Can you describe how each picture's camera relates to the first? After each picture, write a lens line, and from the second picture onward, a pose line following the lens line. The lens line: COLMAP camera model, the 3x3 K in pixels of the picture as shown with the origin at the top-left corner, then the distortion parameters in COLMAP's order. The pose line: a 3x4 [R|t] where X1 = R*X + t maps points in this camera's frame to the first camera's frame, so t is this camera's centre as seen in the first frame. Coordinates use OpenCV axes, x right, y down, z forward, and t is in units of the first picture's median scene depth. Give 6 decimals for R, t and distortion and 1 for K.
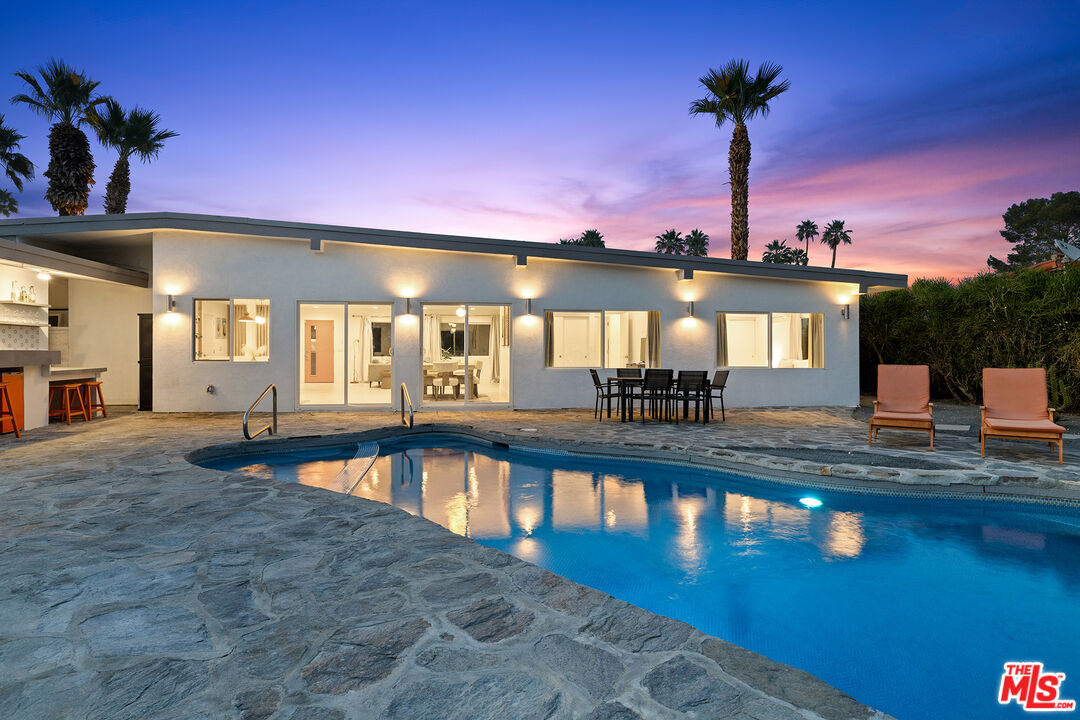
lens RADIAL K [[574.9, 0, 543.2], [0, 574.9, 352.2], [0, 0, 1]] dist [-0.000954, 0.000212]
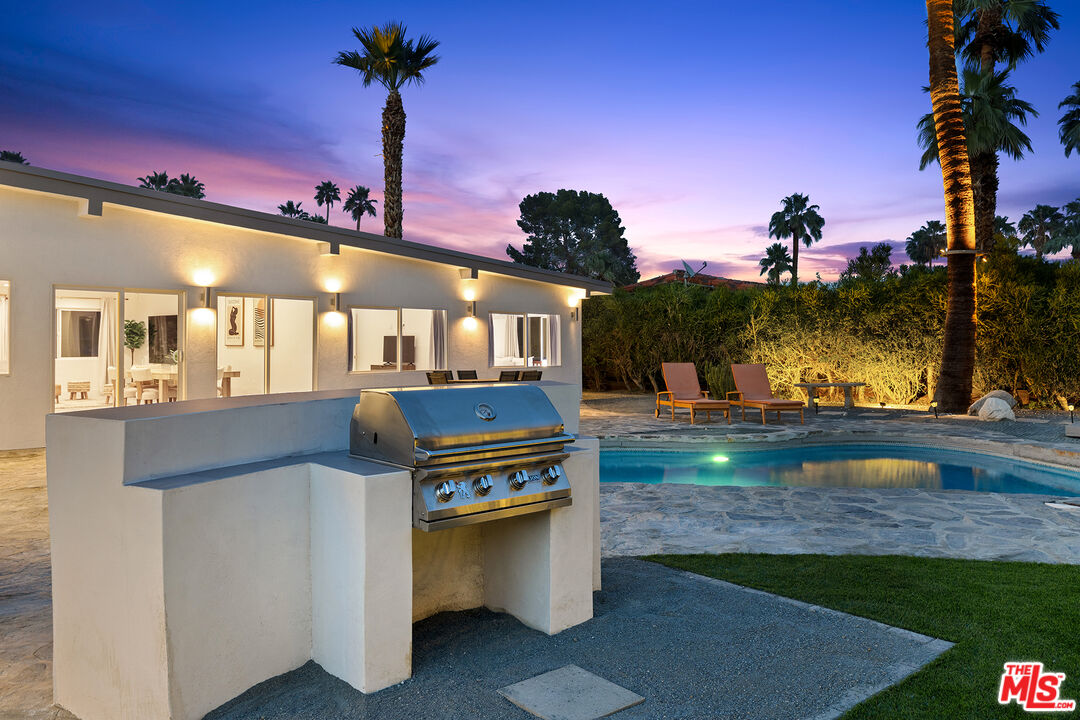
lens RADIAL K [[772.8, 0, 513.2], [0, 772.8, 341.0], [0, 0, 1]] dist [-0.006209, -0.000797]
pose [[0.764839, 0.000245, 0.644222, -0.294529], [0.001094, 0.999998, -0.001679, -0.009232], [-0.644221, 0.001988, 0.764837, -0.031823]]
